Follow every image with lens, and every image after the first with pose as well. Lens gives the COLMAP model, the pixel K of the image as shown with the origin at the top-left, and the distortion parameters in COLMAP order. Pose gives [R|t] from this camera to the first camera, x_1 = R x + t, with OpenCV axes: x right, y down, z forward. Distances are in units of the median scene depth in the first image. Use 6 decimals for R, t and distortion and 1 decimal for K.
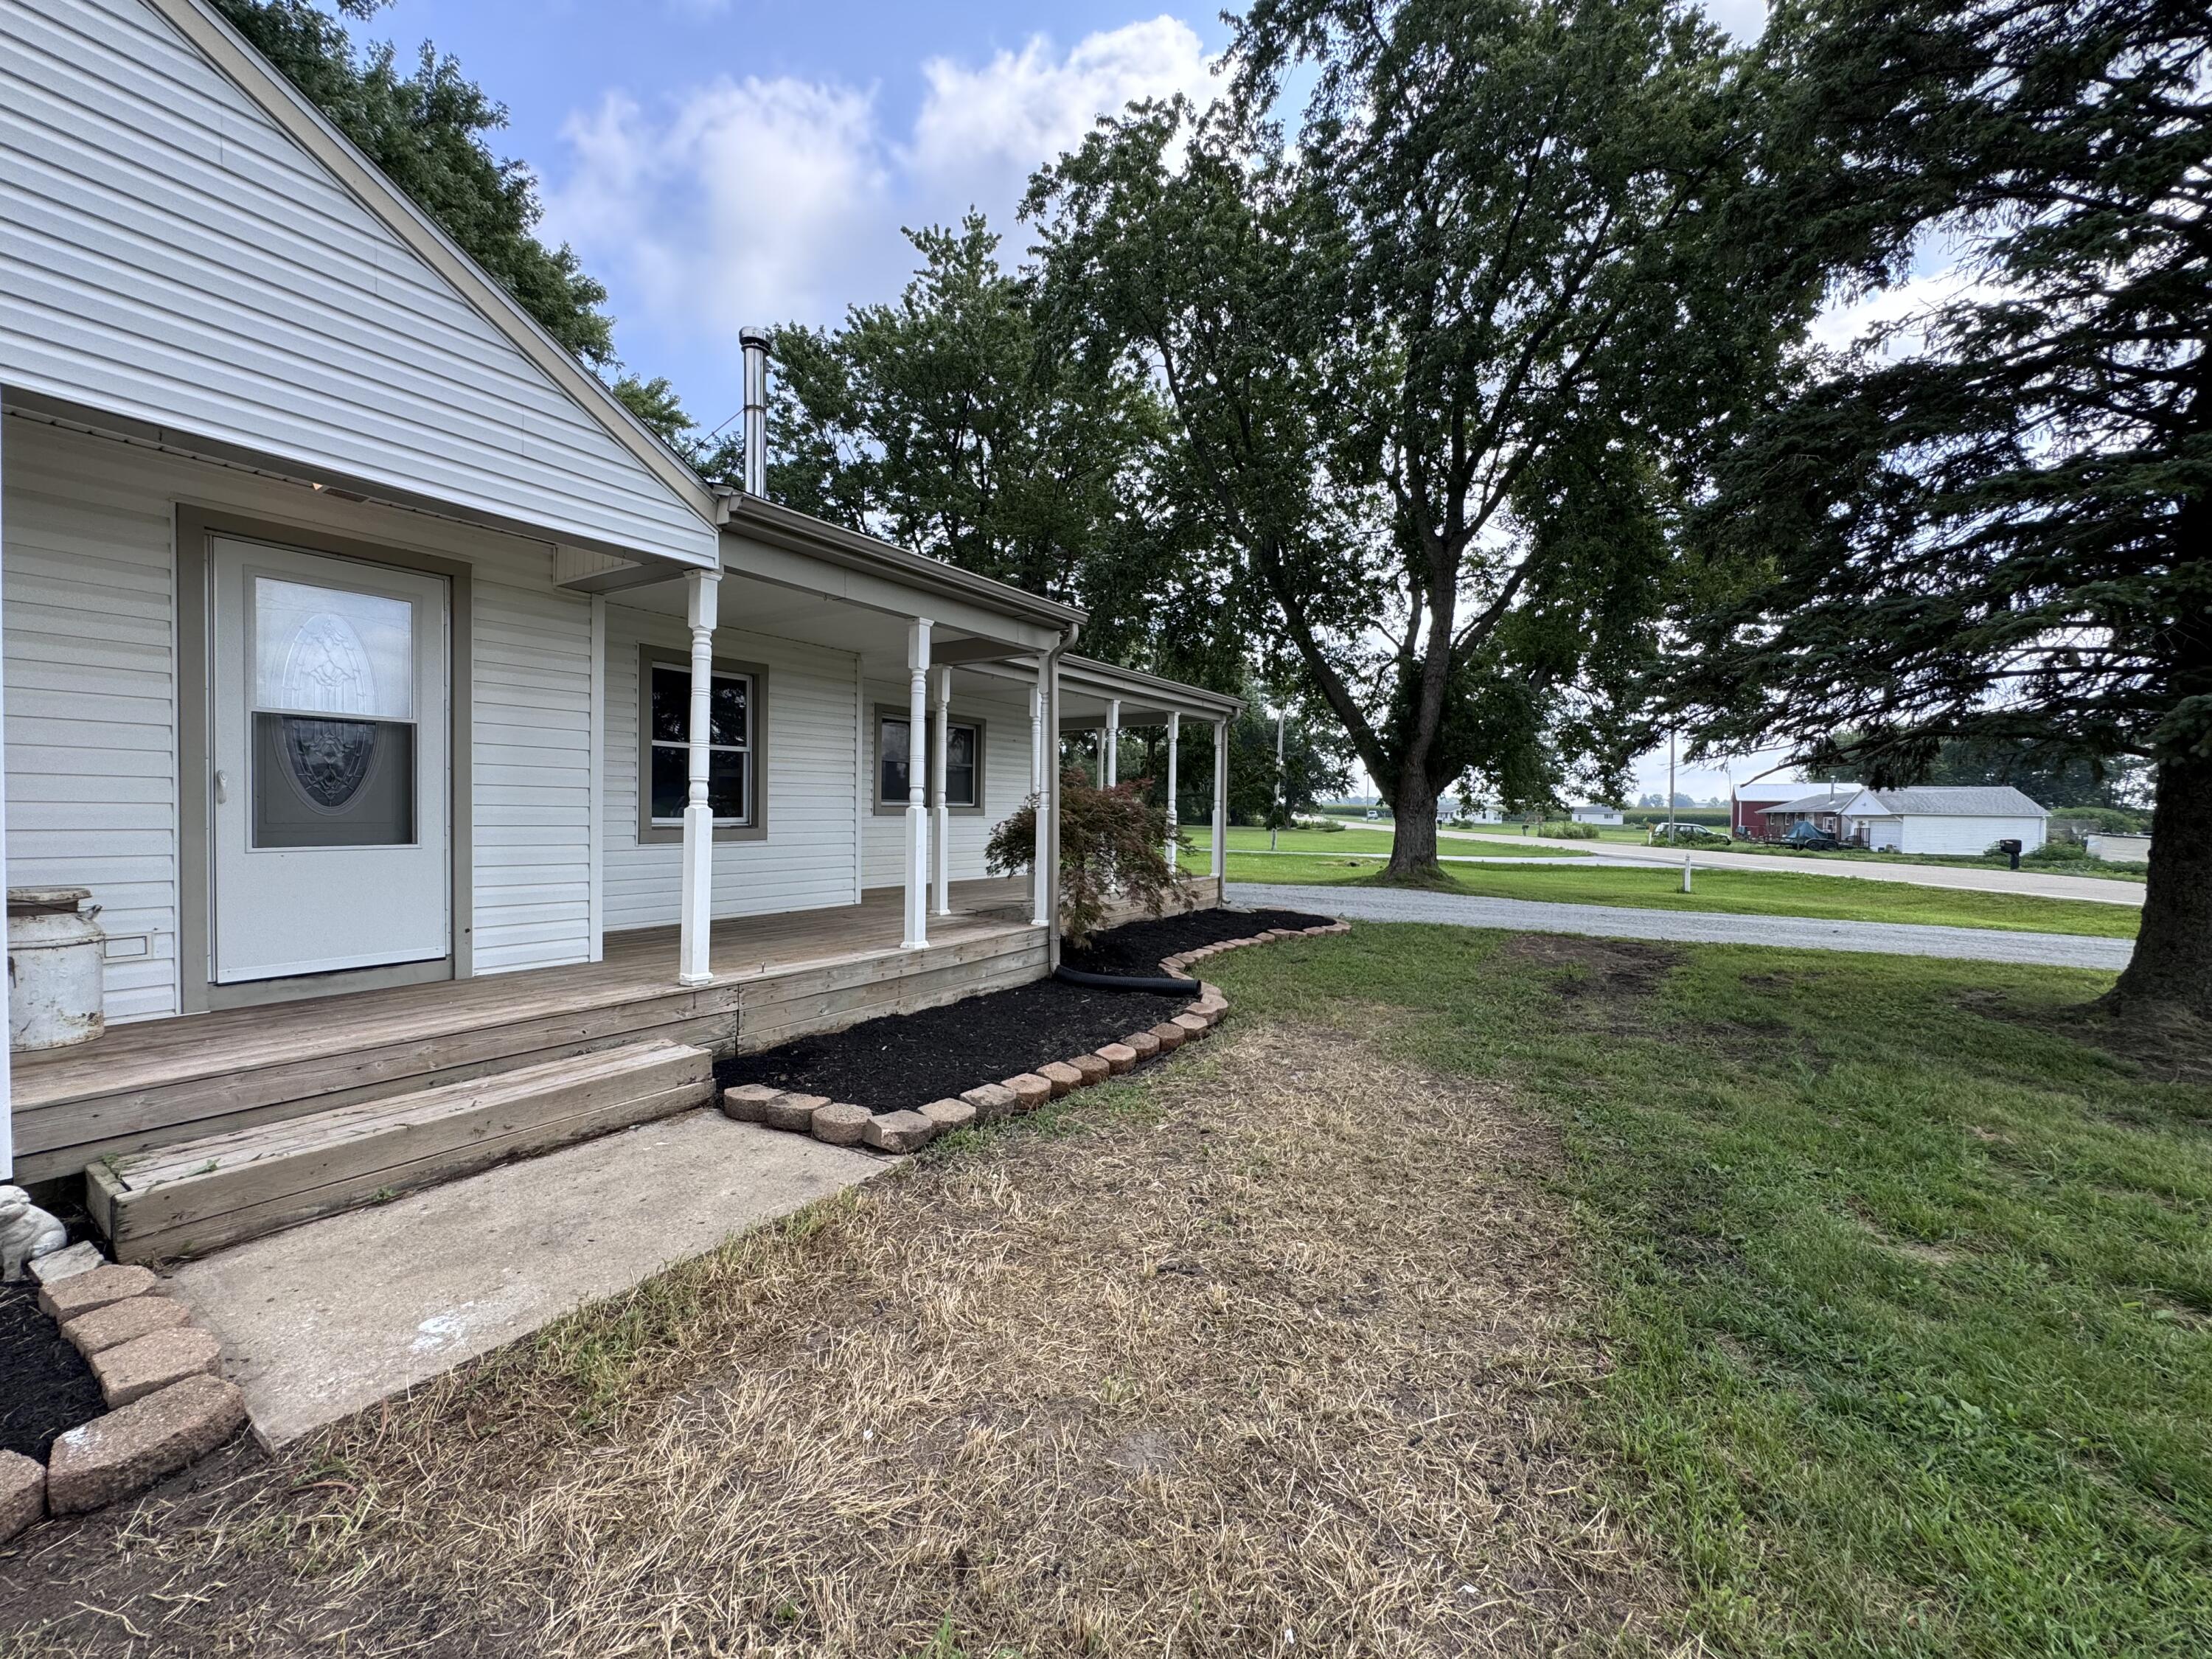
lens RADIAL K [[882.2, 0, 1106.0], [0, 882.2, 829.5], [0, 0, 1]] dist [-0.001255, -0.000461]
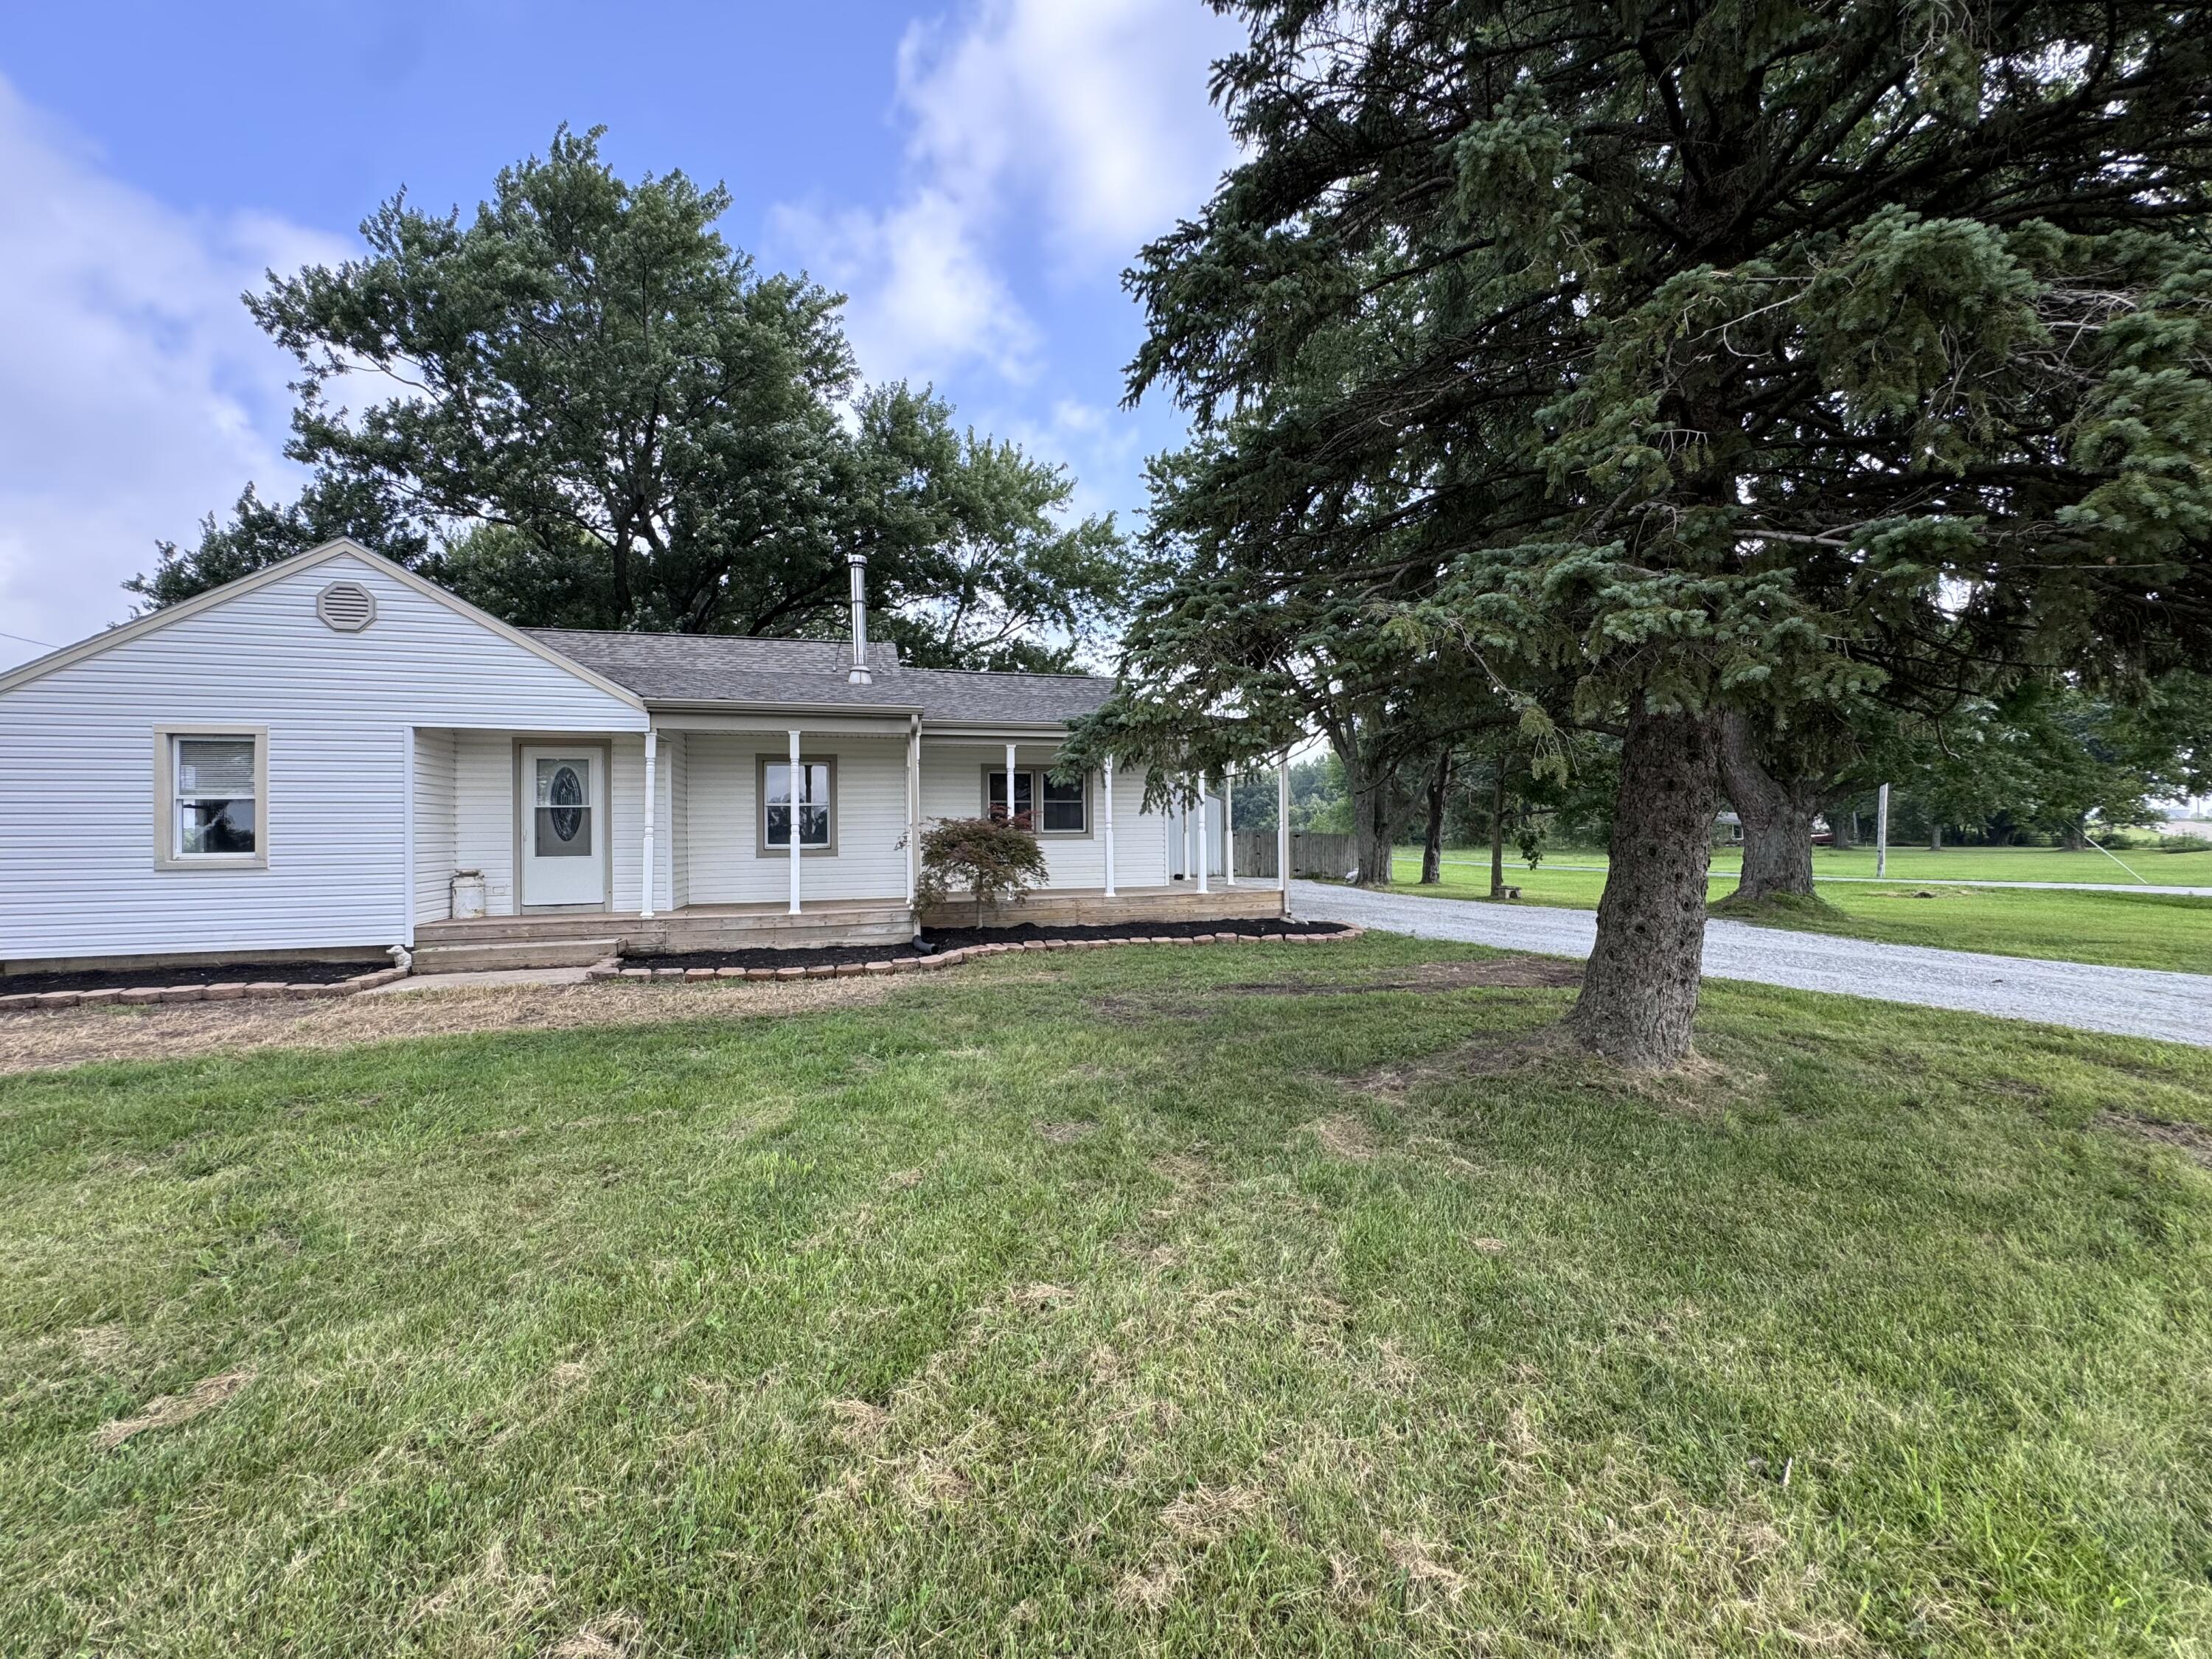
lens RADIAL K [[882.1, 0, 1103.5], [0, 882.1, 833.7], [0, 0, 1]] dist [-0.002167, 0.000030]
pose [[0.750261, -0.026819, -0.660598, 1.132201], [0.008862, 0.999495, -0.030513, 0.025343], [0.661083, 0.017039, 0.750120, 0.056311]]
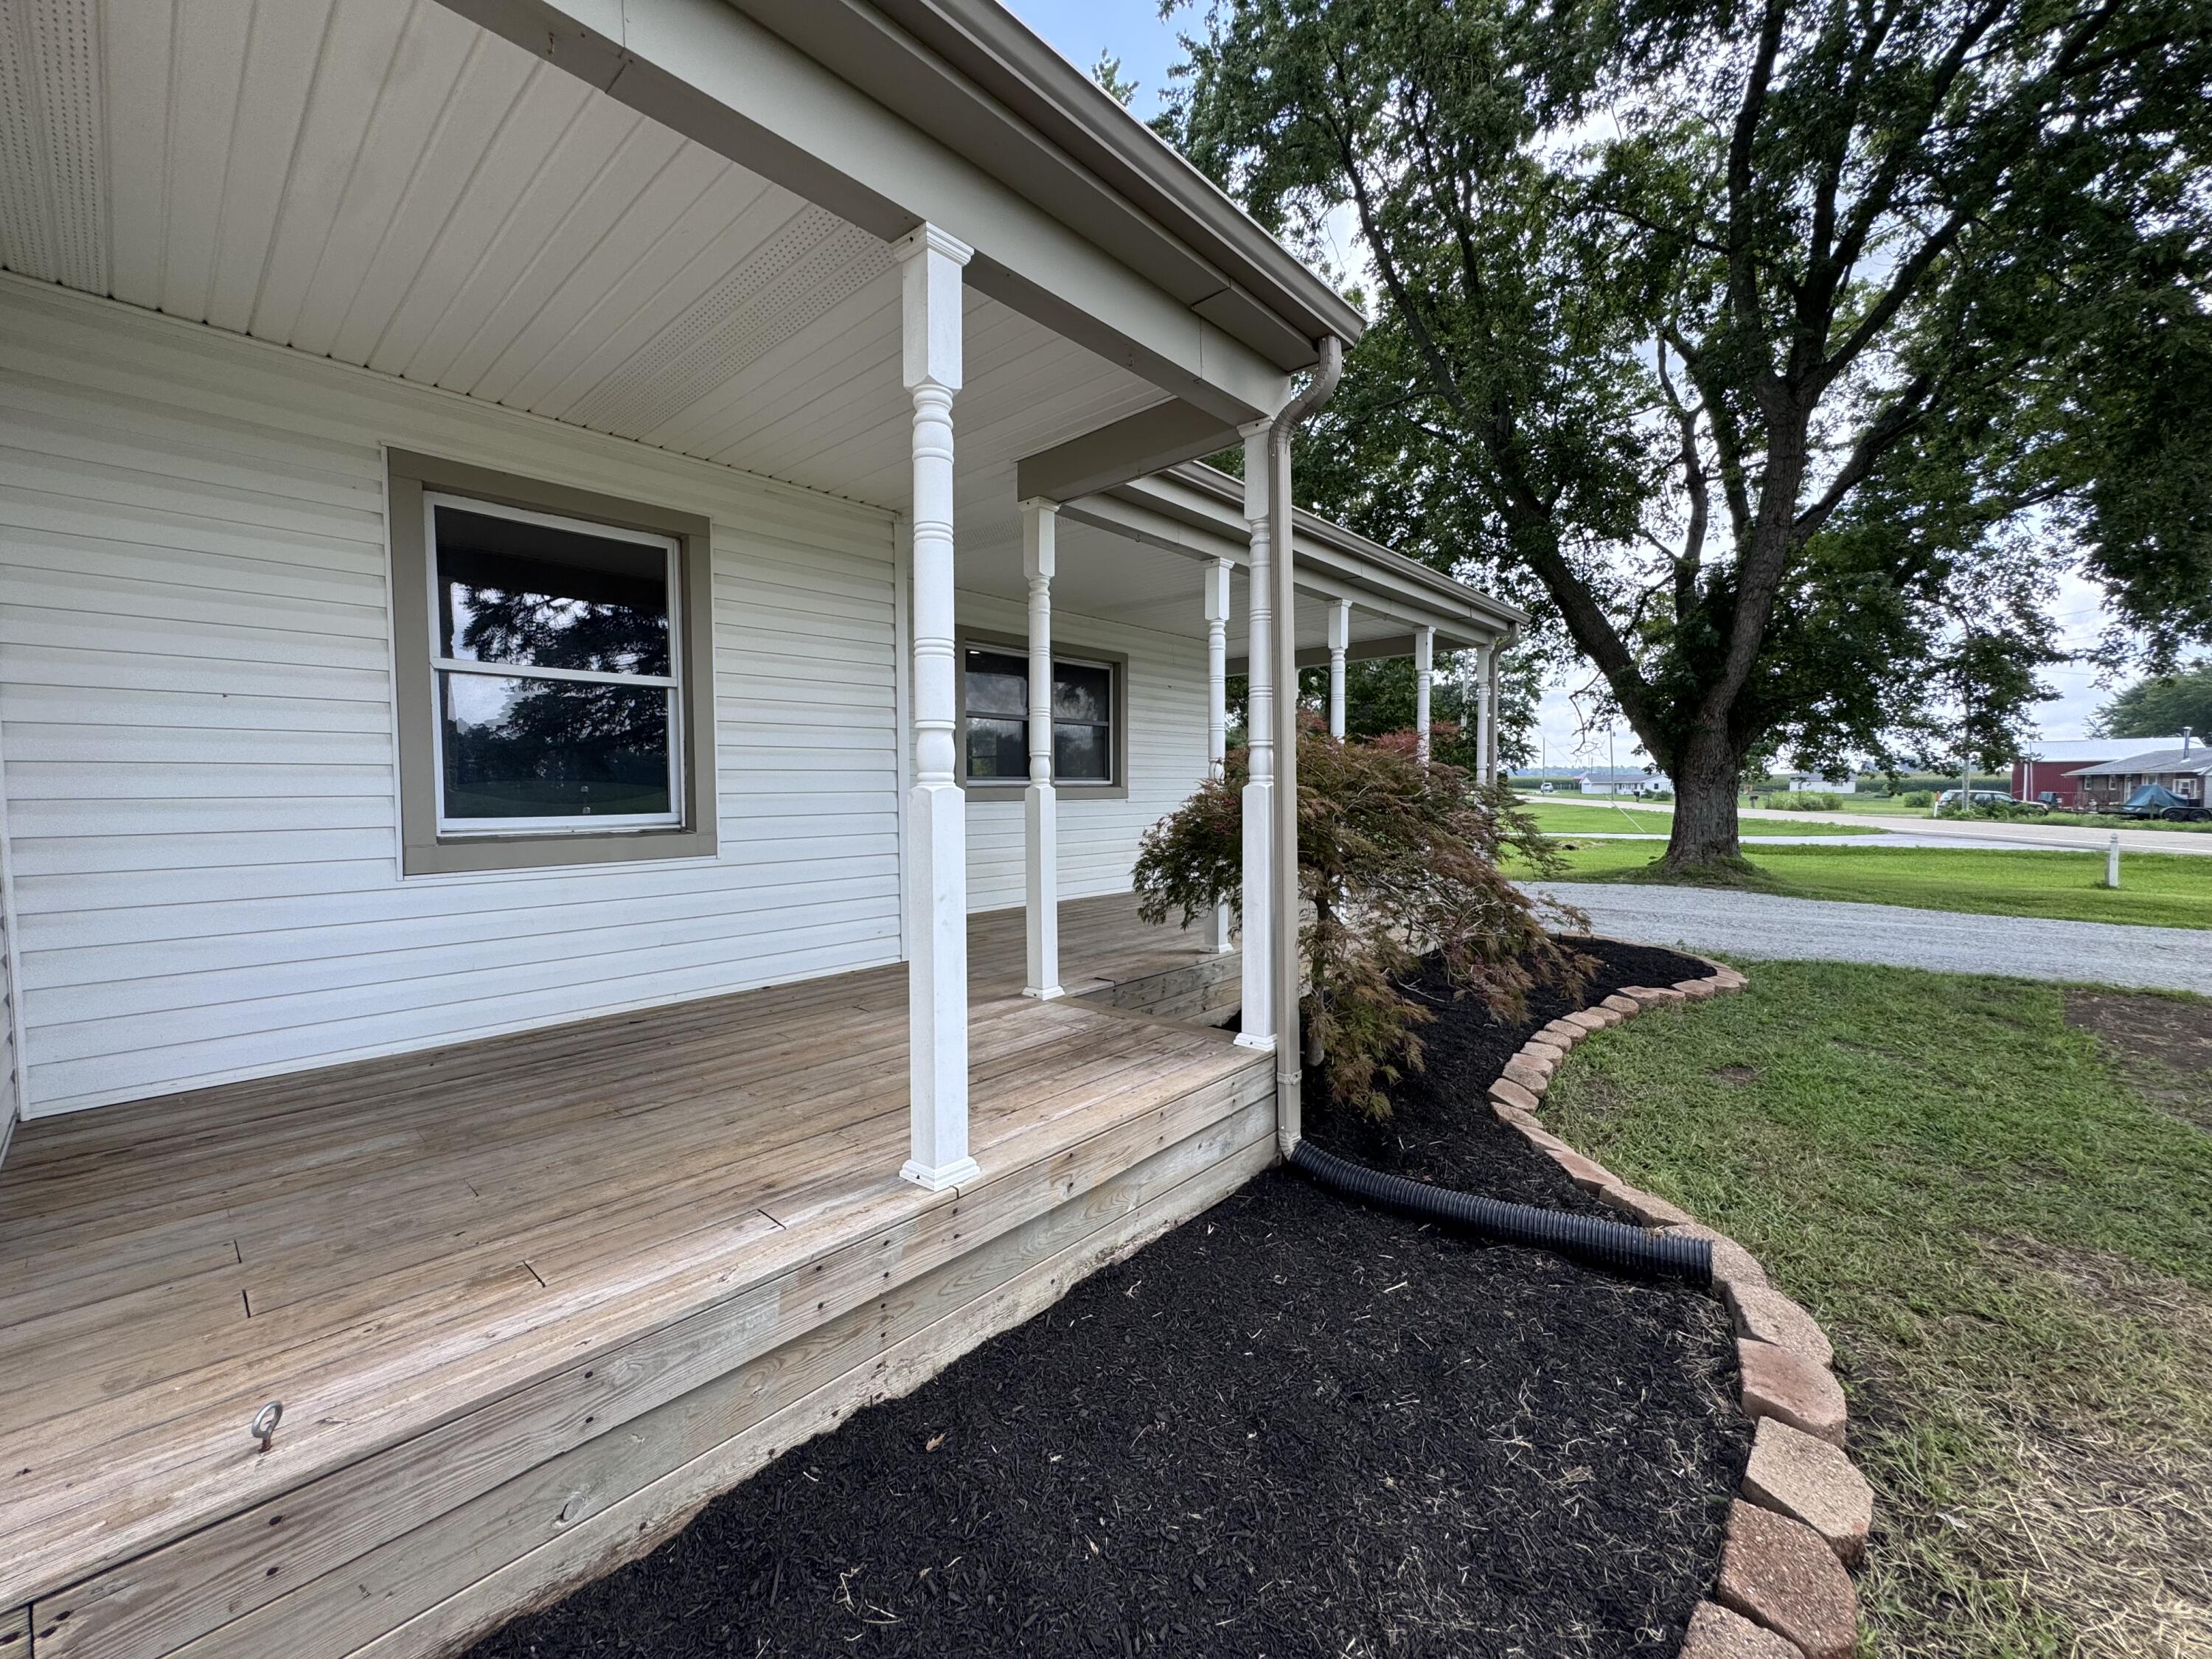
lens RADIAL K [[882.1, 0, 1103.5], [0, 882.1, 833.7], [0, 0, 1]] dist [-0.002167, 0.000030]
pose [[0.986192, -0.010969, -0.165242, -0.070825], [0.015634, 0.999514, 0.026953, -0.011609], [0.164866, -0.029164, 0.985885, 0.520764]]
